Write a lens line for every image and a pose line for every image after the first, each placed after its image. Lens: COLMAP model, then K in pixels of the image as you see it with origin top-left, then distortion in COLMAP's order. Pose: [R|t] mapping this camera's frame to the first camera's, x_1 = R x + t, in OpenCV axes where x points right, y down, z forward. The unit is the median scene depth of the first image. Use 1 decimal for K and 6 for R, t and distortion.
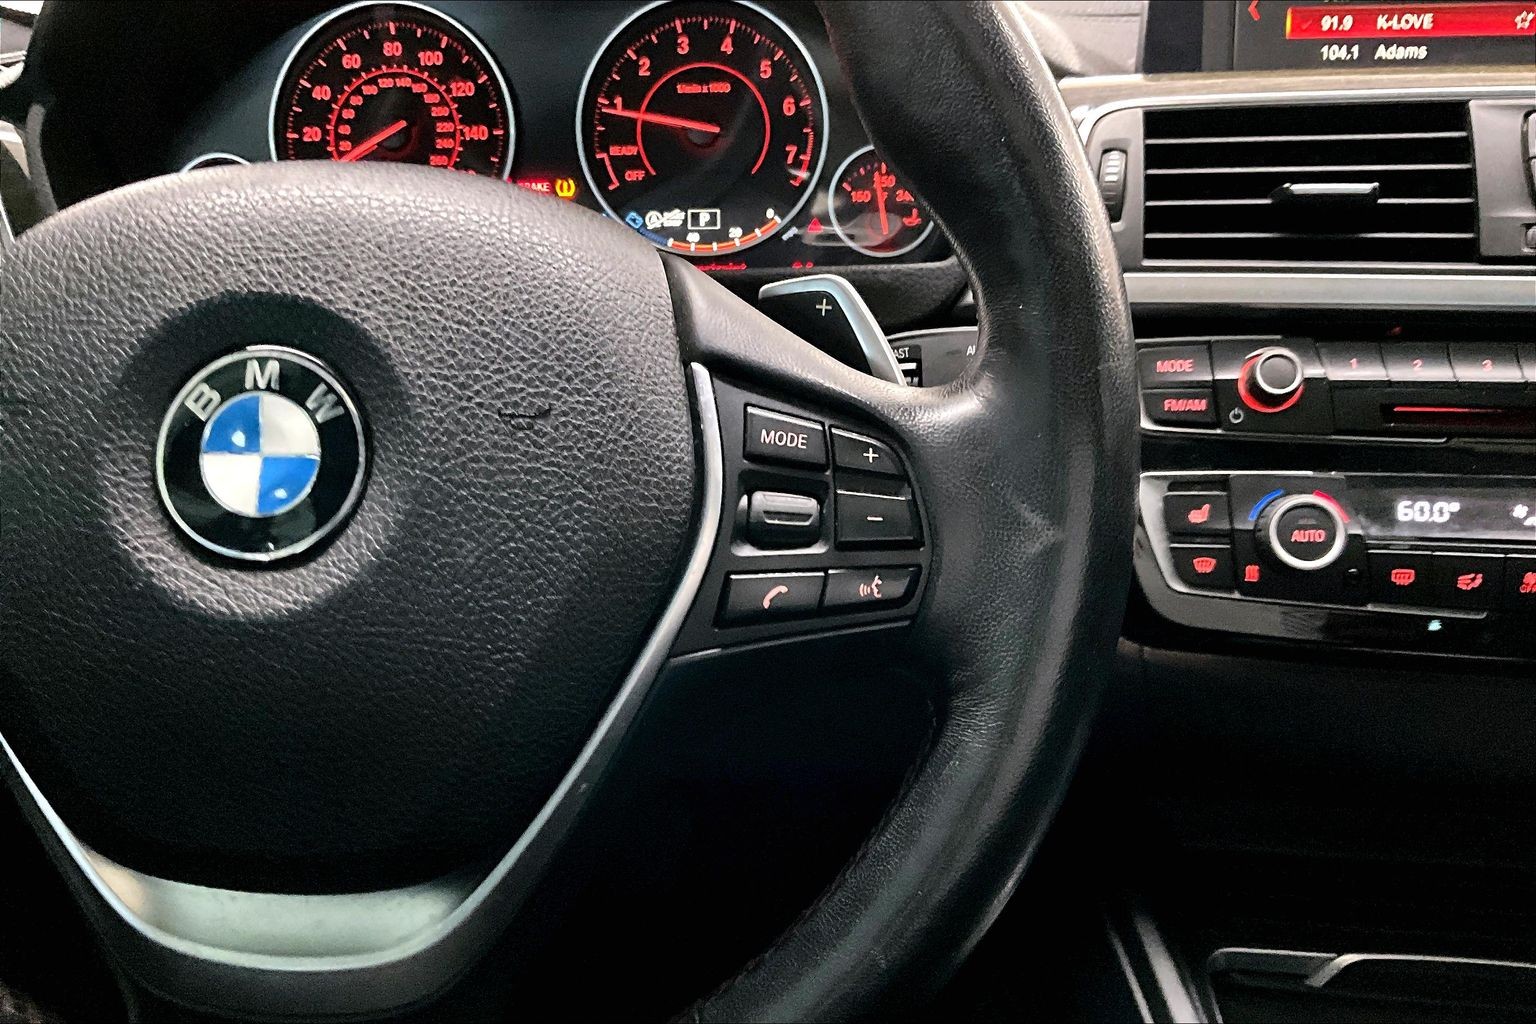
lens RADIAL K [[1261.0, 0, 768.8], [0, 1261.0, 558.6], [0, 0, 1]] dist [0.074640, -0.179944]
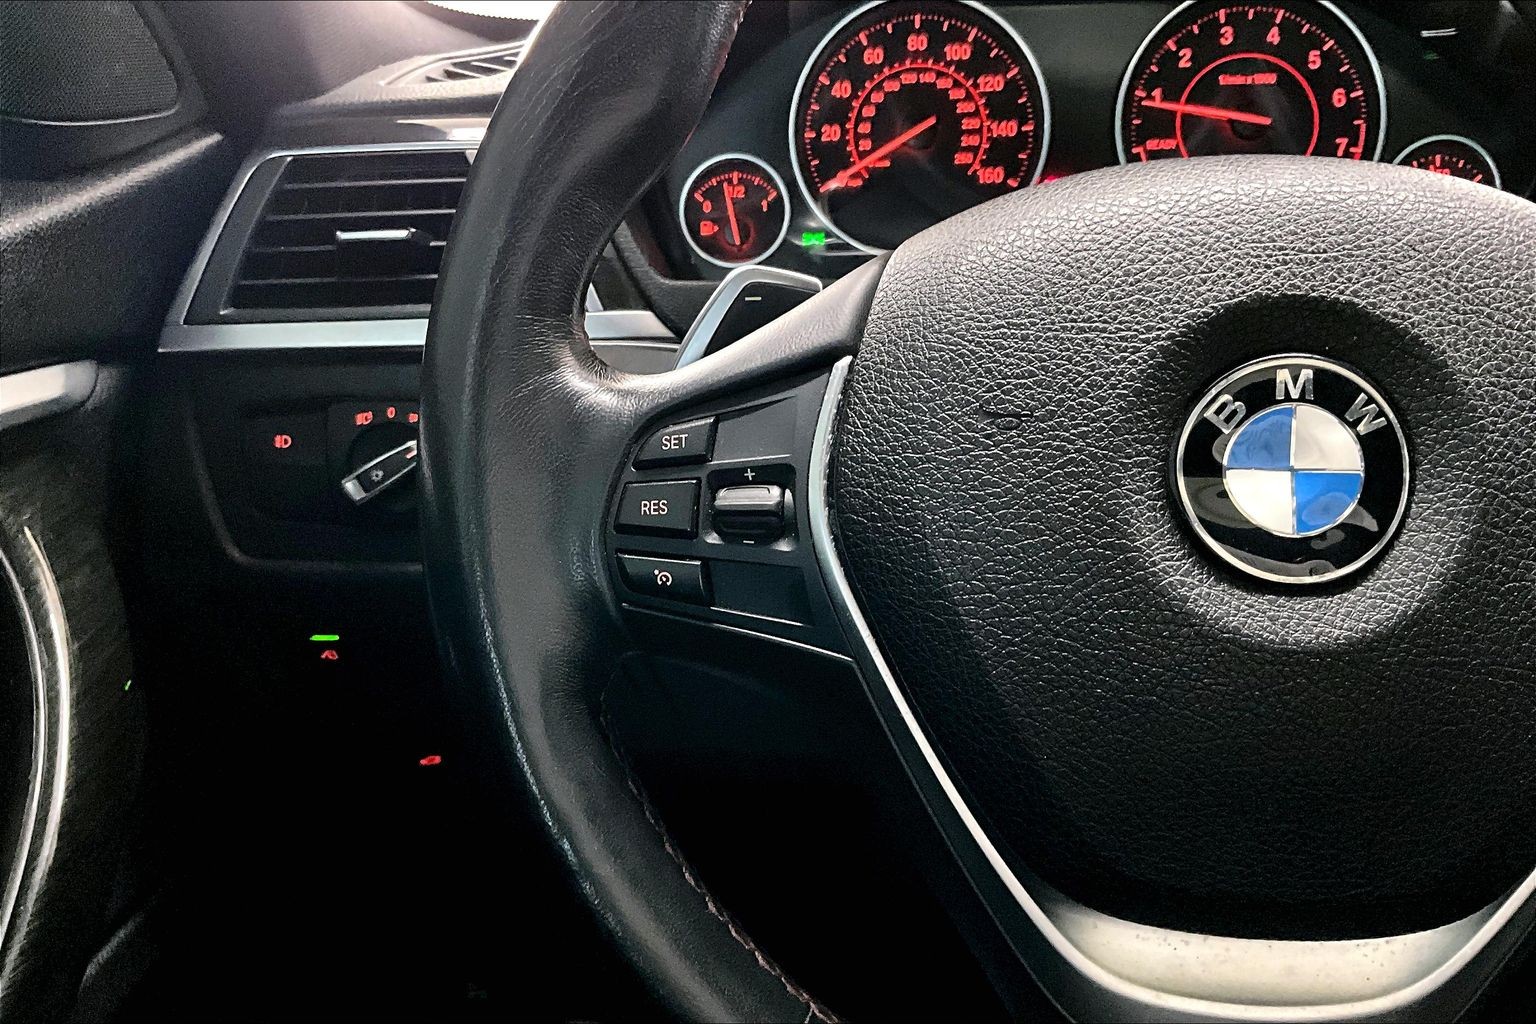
lens RADIAL K [[1261.0, 0, 768.8], [0, 1261.0, 558.6], [0, 0, 1]] dist [0.074640, -0.179944]
pose [[0.999433, -0.001609, -0.033633, -0.381912], [0.001624, 0.999999, 0.000426, -0.009208], [0.033633, -0.000480, 0.999434, 0.029114]]
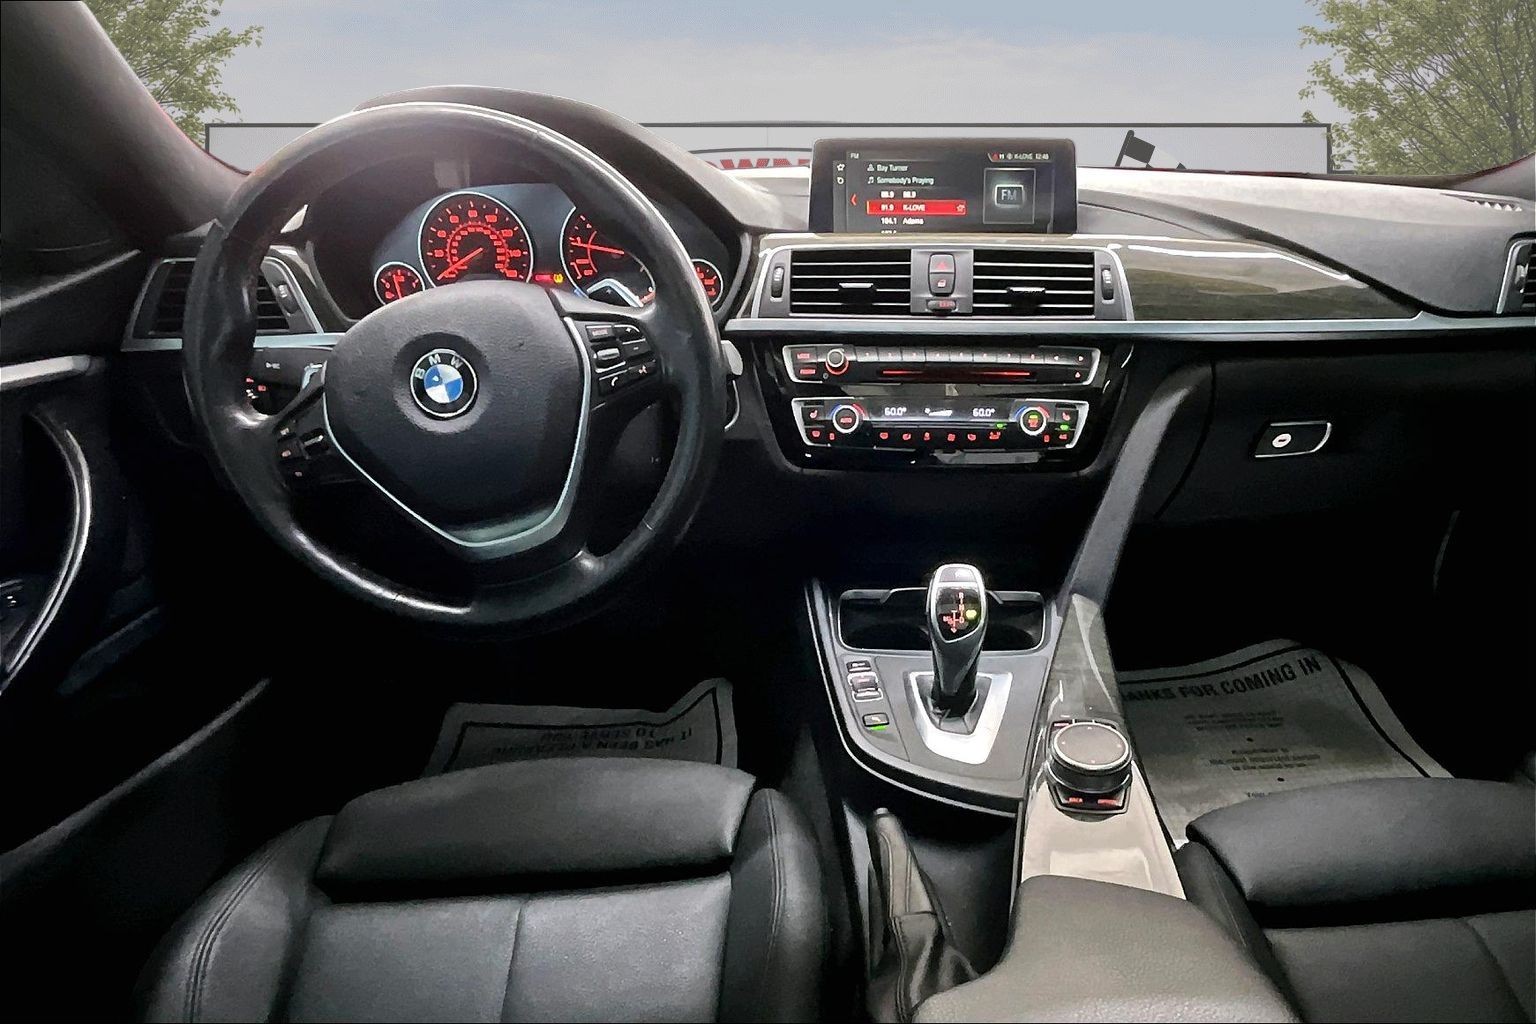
lens RADIAL K [[897.3, 0, 923.2], [0, 897.3, 640.9], [0, 0, 1]] dist [-0.037341, 0.021955]
pose [[0.989788, -0.046193, 0.134857, 0.248460], [0.025498, 0.988154, 0.151336, 0.129406], [-0.140250, -0.146352, 0.979240, -0.763893]]
